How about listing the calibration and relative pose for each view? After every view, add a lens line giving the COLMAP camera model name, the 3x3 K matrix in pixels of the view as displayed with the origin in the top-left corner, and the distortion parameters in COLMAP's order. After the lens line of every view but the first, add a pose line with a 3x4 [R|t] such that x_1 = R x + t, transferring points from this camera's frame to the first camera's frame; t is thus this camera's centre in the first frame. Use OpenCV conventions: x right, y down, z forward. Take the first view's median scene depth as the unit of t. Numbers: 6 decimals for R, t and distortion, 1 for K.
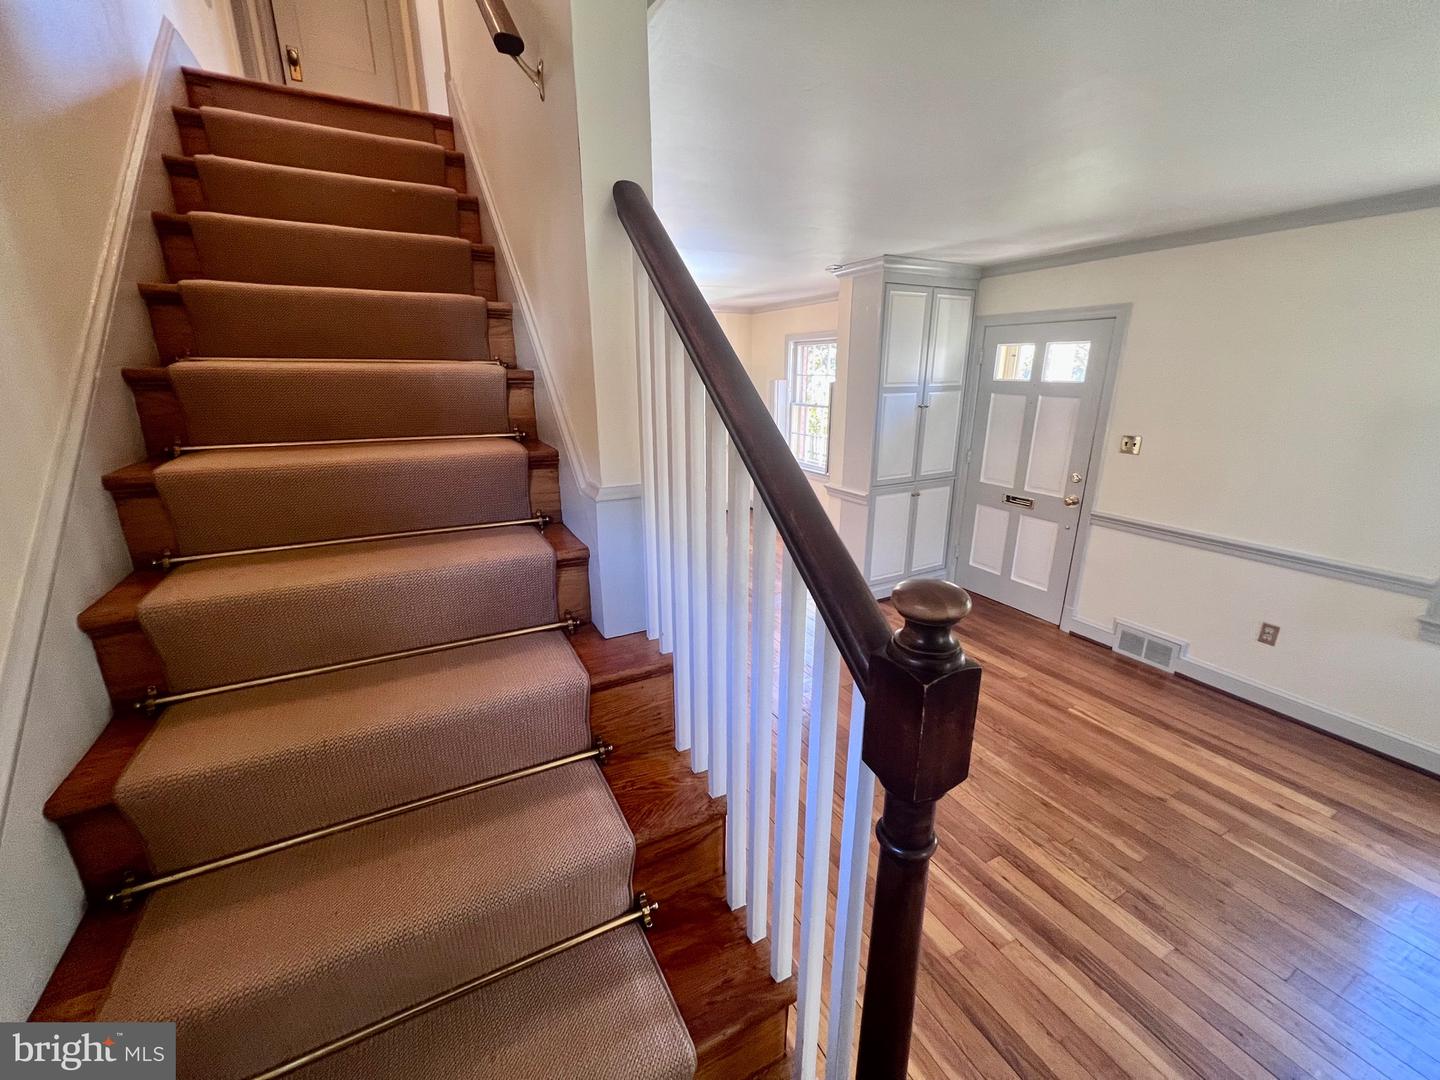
lens RADIAL K [[578.9, 0, 720.3], [0, 578.9, 538.2], [0, 0, 1]] dist [-0.002059, -0.000272]
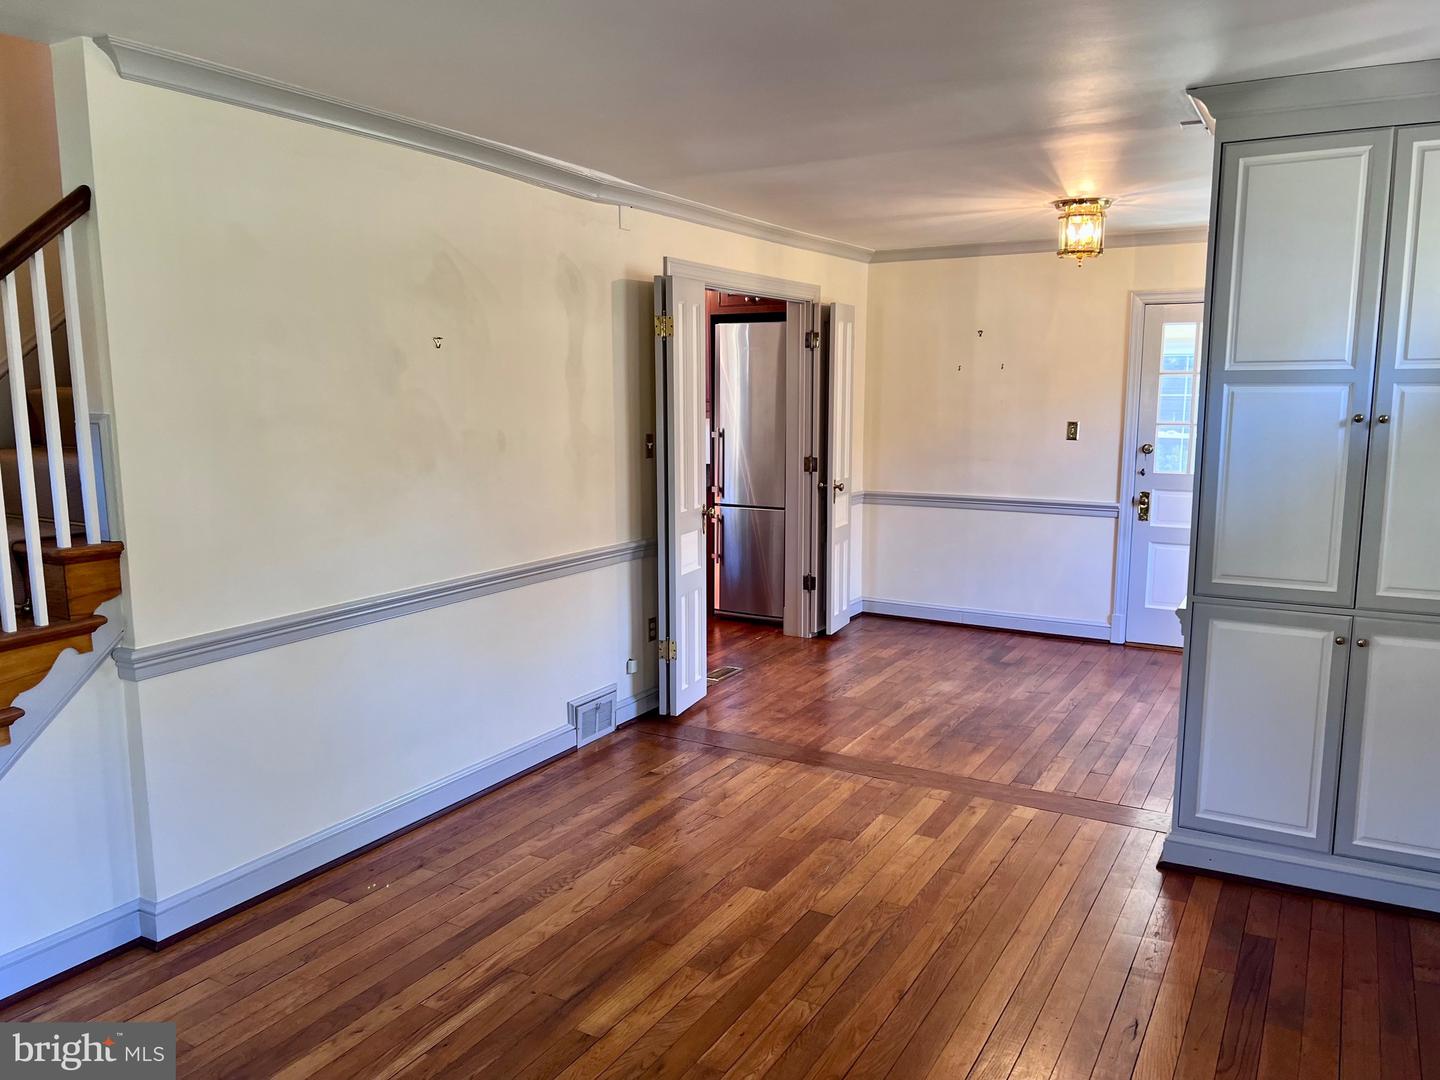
lens RADIAL K [[1078.1, 0, 733.5], [0, 1078.1, 555.3], [0, 0, 1]] dist [0.049538, -0.055739]
pose [[0.535935, 0.125428, -0.834890, 0.830414], [-0.227859, 0.973694, 0.000013, -0.042367], [0.812930, 0.190230, 0.550416, 0.278717]]
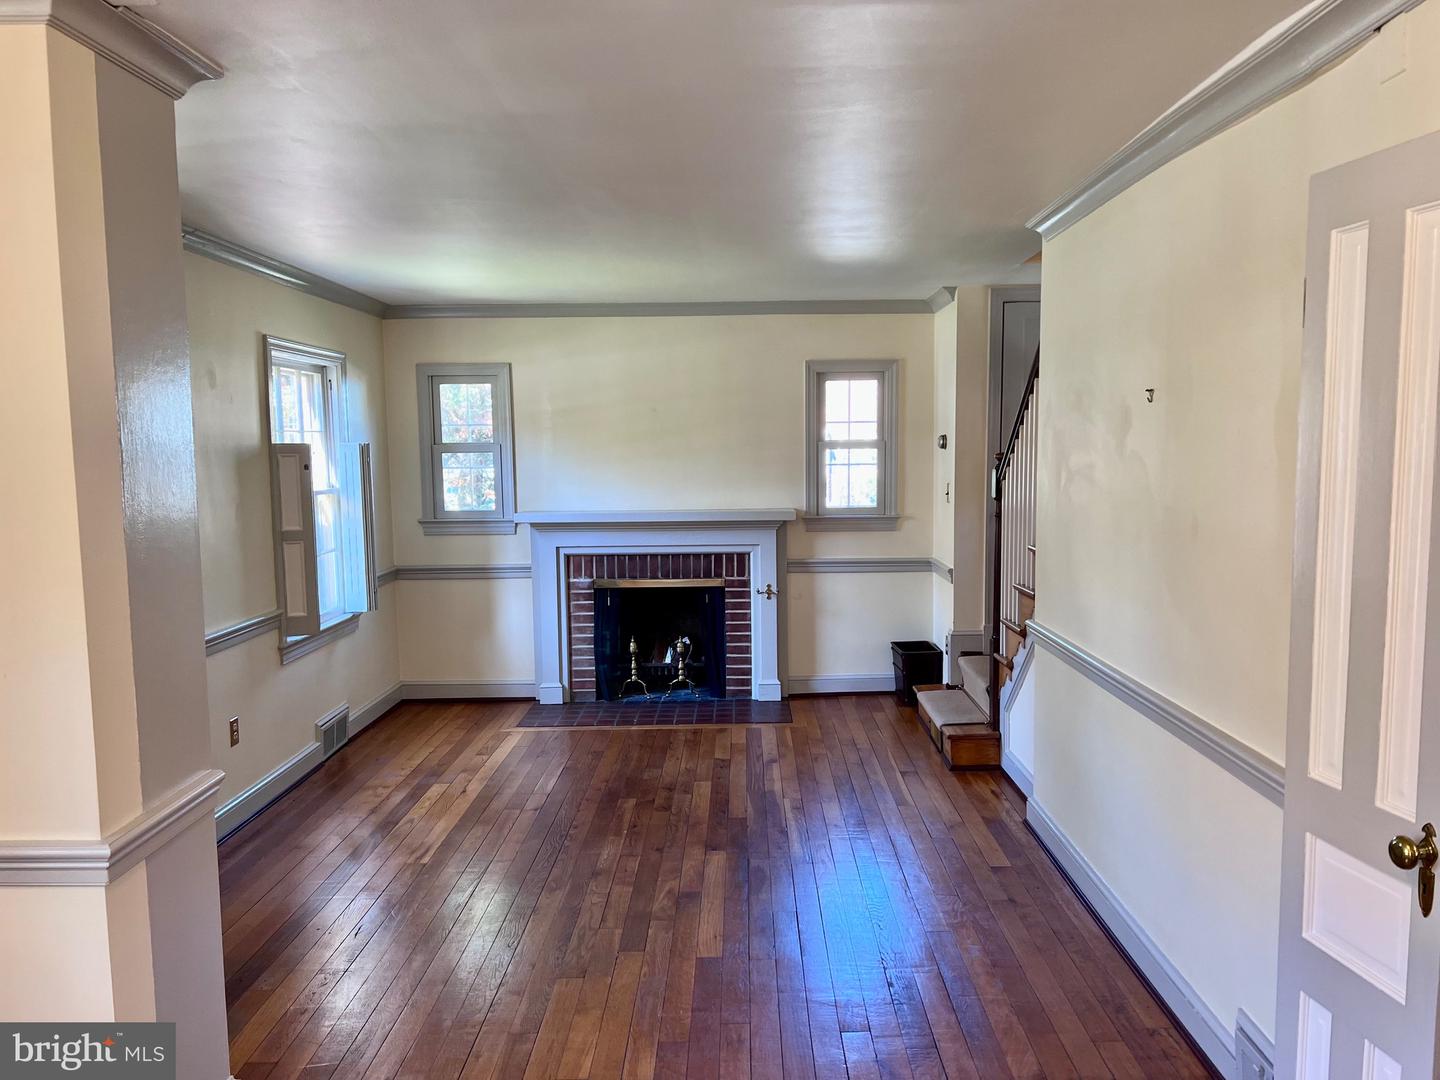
lens RADIAL K [[1078.1, 0, 728.0], [0, 1078.1, 551.4], [0, 0, 1]] dist [0.049538, -0.055739]
pose [[-0.876070, -0.043654, 0.480204, -0.301111], [0.140303, 0.929724, 0.340484, -0.388203], [-0.461320, 0.365662, -0.808378, 1.431460]]
